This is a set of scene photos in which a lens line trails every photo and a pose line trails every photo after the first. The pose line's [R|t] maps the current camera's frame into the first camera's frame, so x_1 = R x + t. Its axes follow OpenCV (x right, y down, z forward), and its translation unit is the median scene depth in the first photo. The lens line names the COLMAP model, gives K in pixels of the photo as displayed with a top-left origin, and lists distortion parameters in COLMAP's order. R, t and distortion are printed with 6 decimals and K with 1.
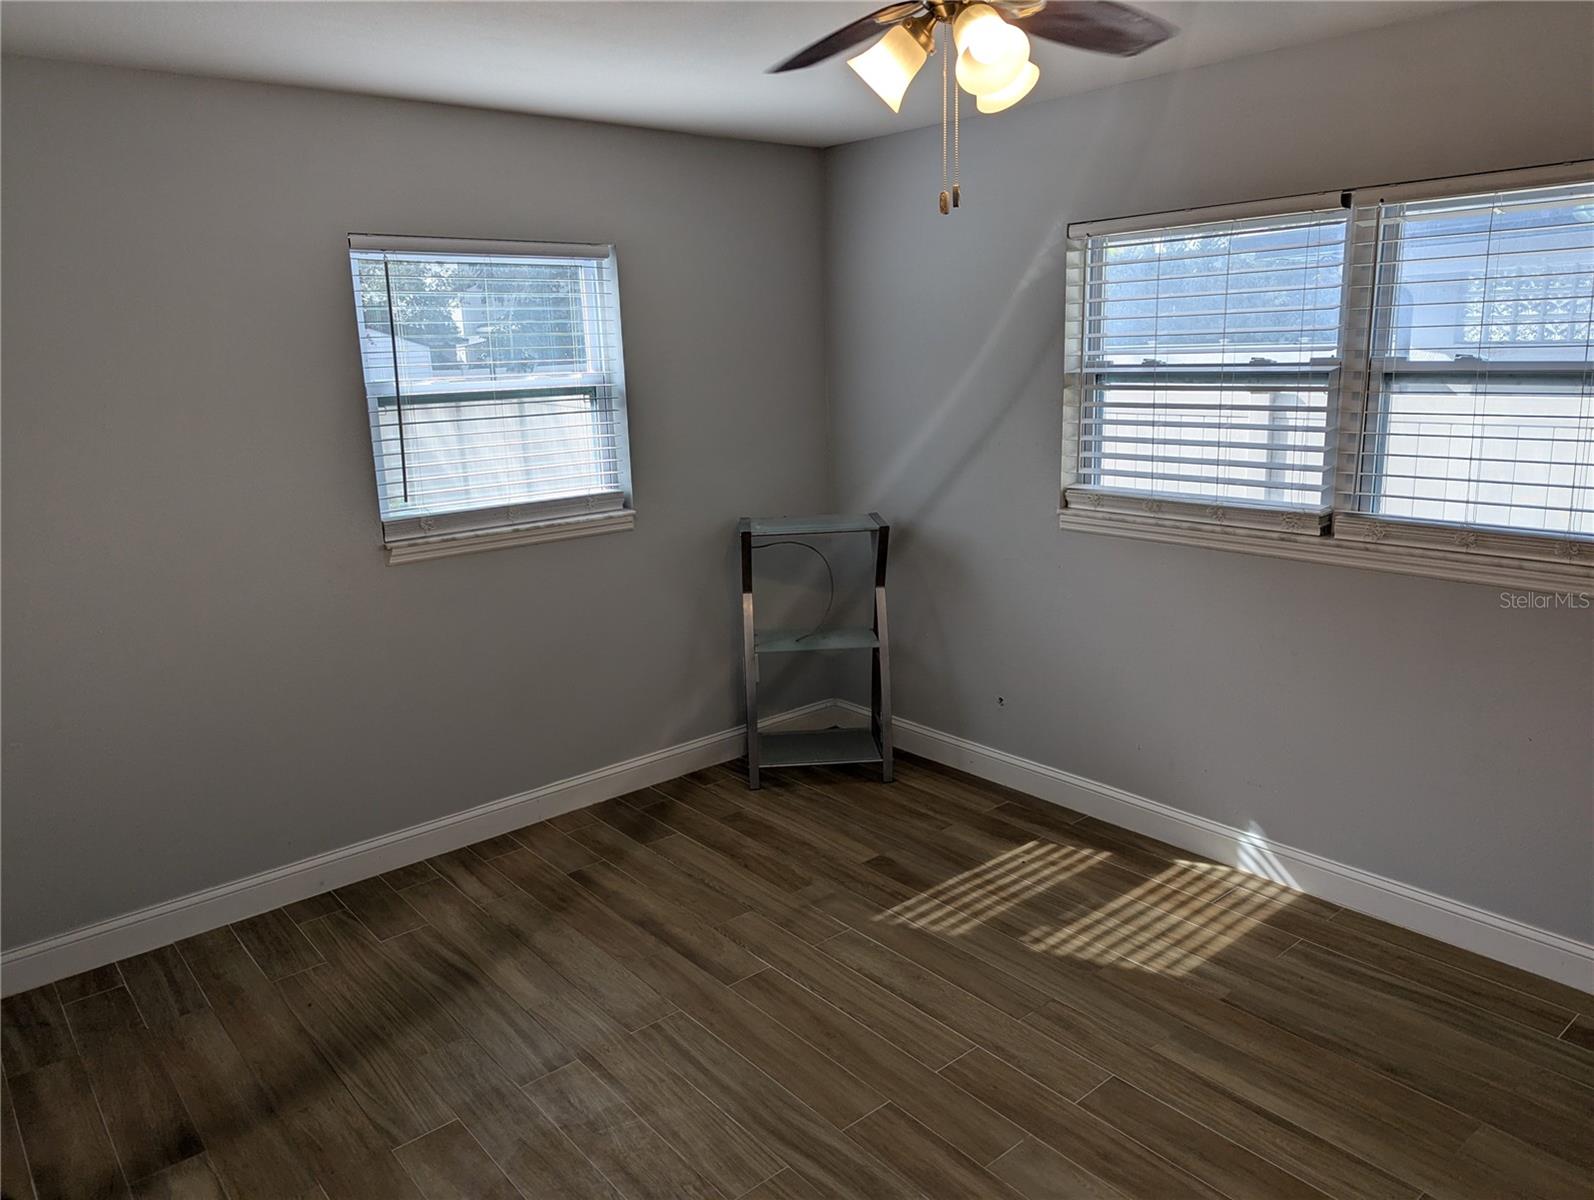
lens RADIAL K [[1137.8, 0, 807.2], [0, 1137.8, 593.5], [0, 0, 1]] dist [0.046925, -0.044646]
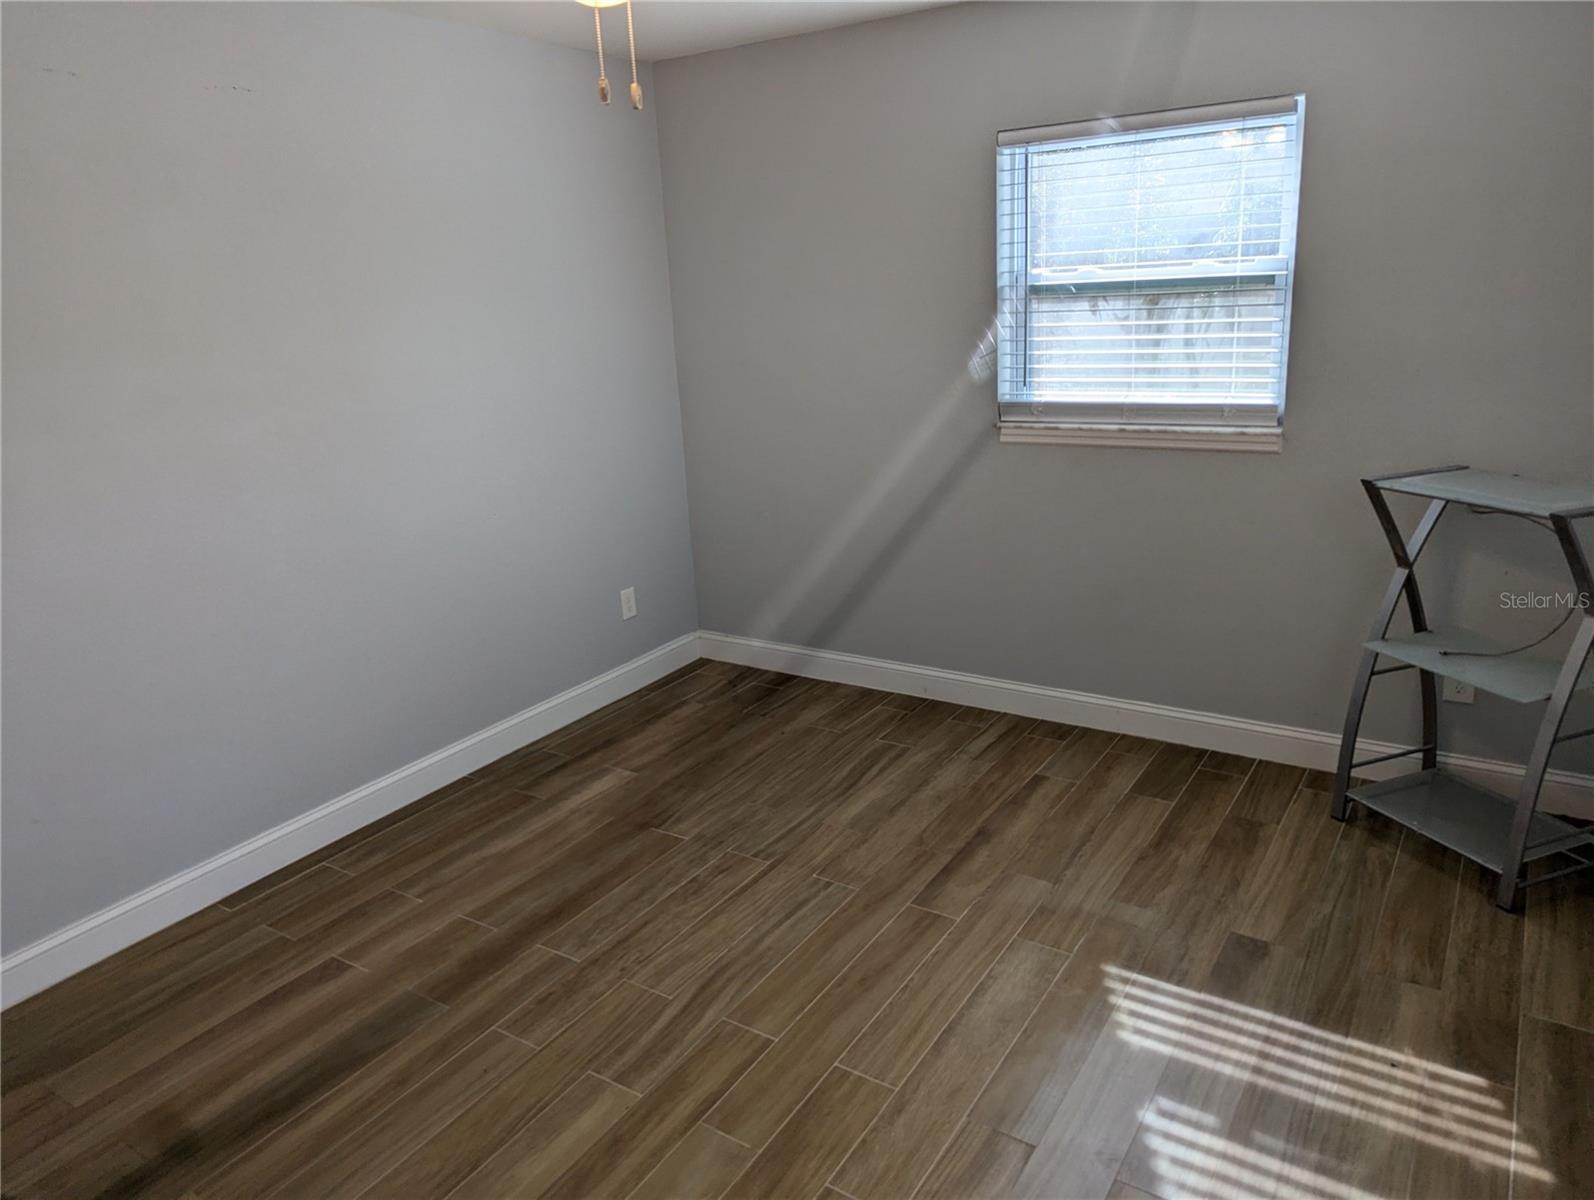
lens RADIAL K [[1137.8, 0, 809.7], [0, 1137.8, 598.7], [0, 0, 1]] dist [0.046925, -0.044646]
pose [[0.261522, 0.285704, -0.921943, 0.631139], [-0.162389, 0.954594, 0.249758, -0.123150], [0.951439, 0.084396, 0.296043, 0.503349]]
